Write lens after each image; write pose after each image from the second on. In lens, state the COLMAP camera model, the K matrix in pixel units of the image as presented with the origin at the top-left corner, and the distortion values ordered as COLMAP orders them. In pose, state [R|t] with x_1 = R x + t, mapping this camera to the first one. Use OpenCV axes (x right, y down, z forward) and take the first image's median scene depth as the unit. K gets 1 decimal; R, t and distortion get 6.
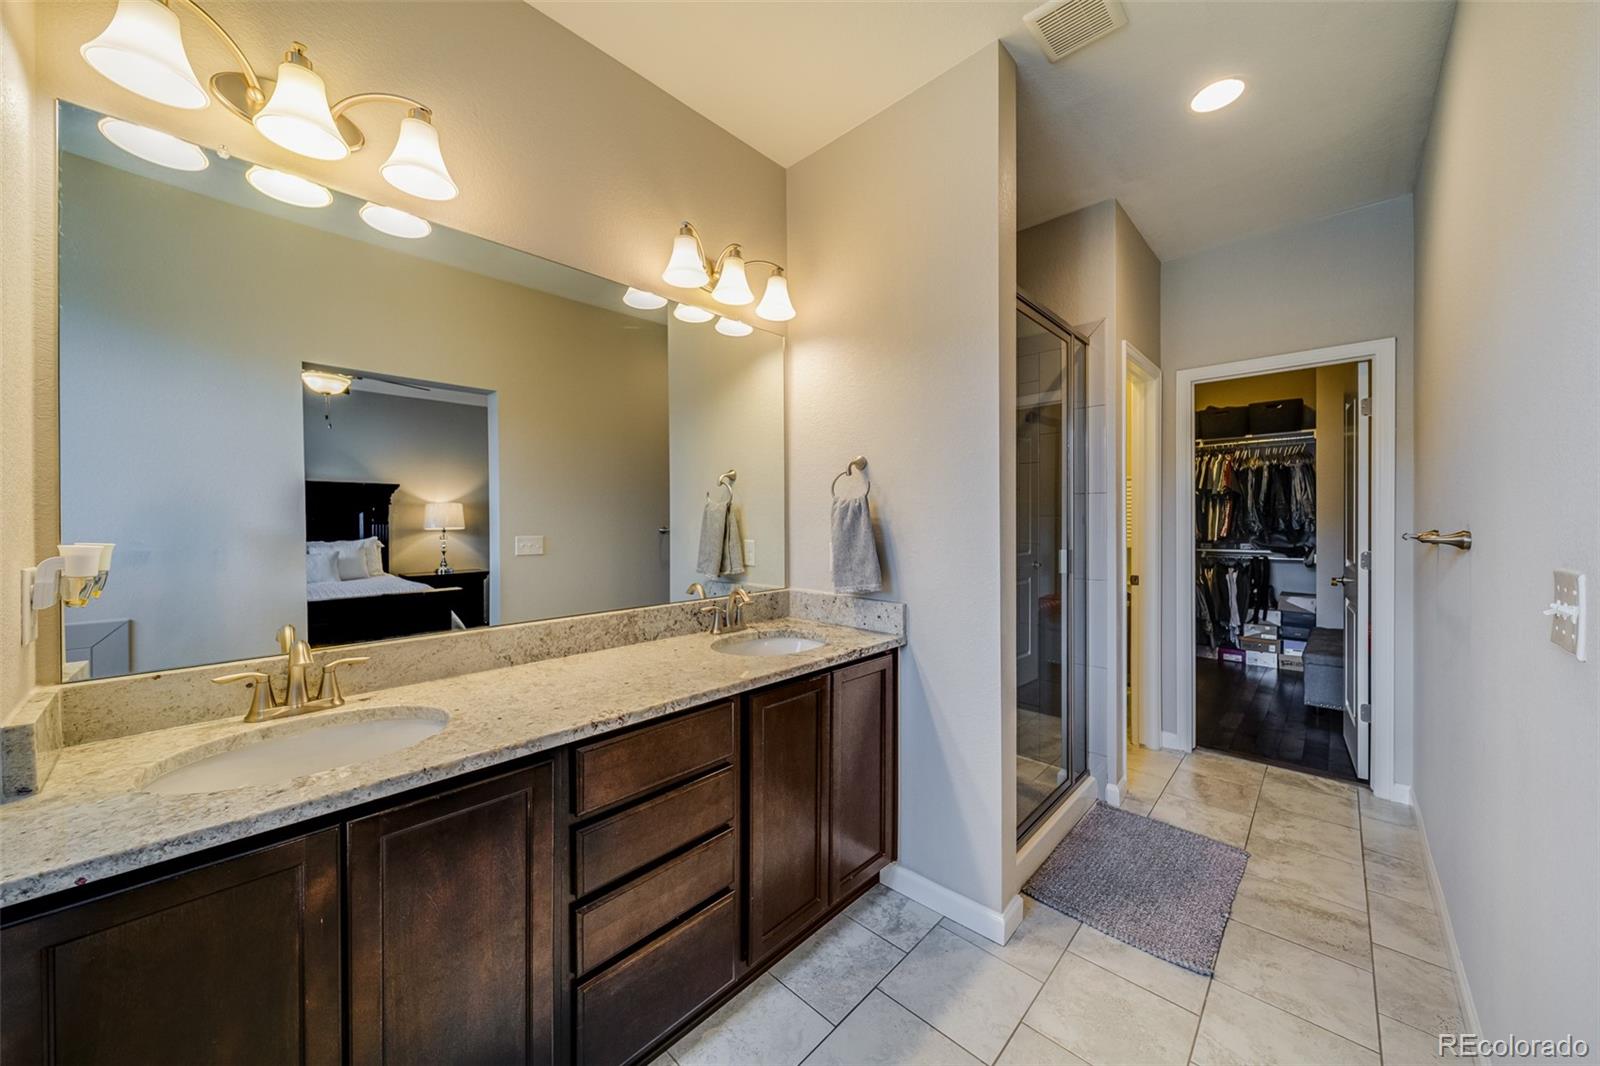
lens RADIAL K [[563.0, 0, 795.6], [0, 563.0, 531.6], [0, 0, 1]] dist [-0.000143, -0.000202]
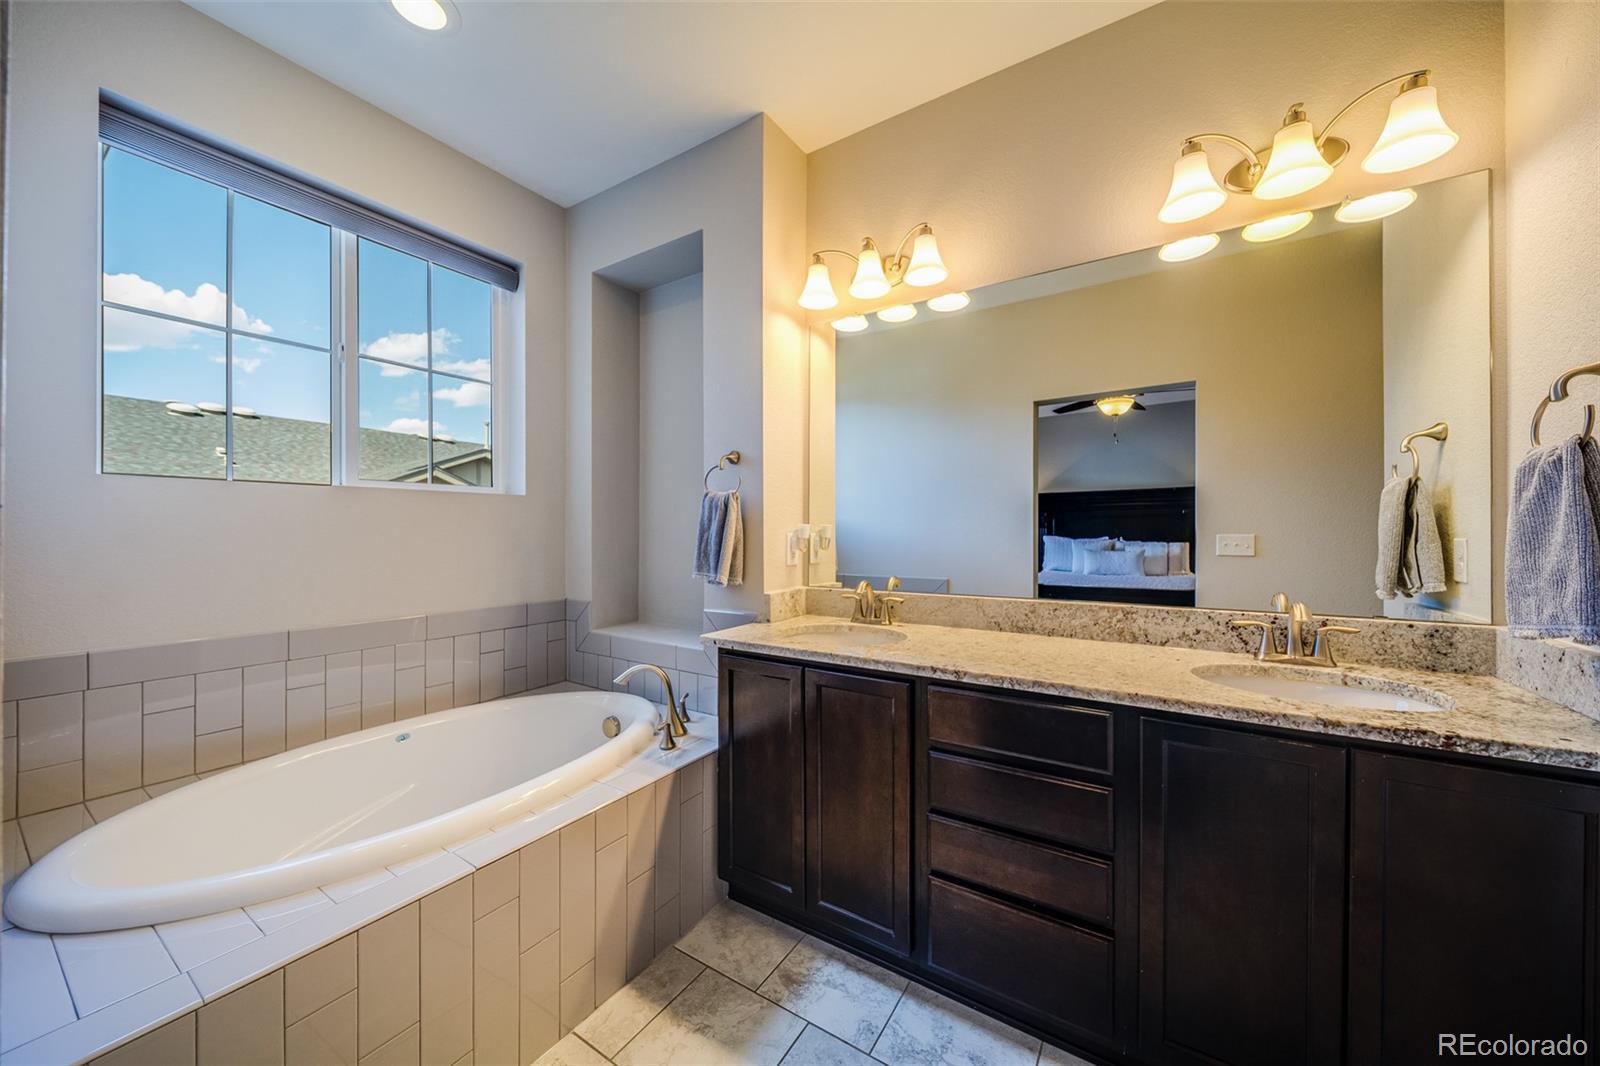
lens RADIAL K [[563.0, 0, 795.6], [0, 563.0, 531.6], [0, 0, 1]] dist [-0.000143, -0.000202]
pose [[0.192144, 0.004878, -0.981355, 0.470342], [-0.018004, 0.999837, 0.001445, 0.025728], [0.981202, 0.017391, 0.192201, 0.269441]]
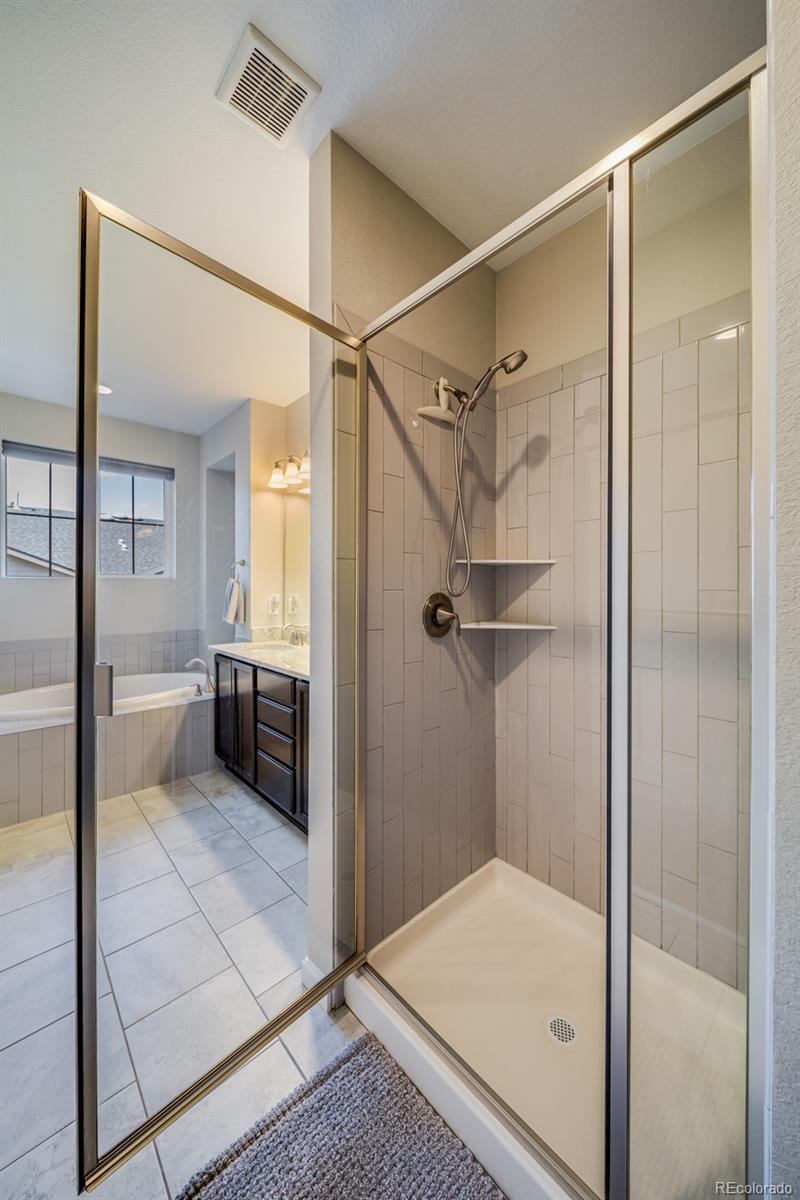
lens RADIAL K [[430.8, 0, 396.5], [0, 430.8, 589.4], [0, 0, 1]] dist [-0.000385, -0.000047]
pose [[-0.070557, 0.012847, -0.997425, 1.089277], [-0.021486, 0.999665, 0.014396, -0.047358], [0.997276, 0.022447, -0.070257, 1.134862]]
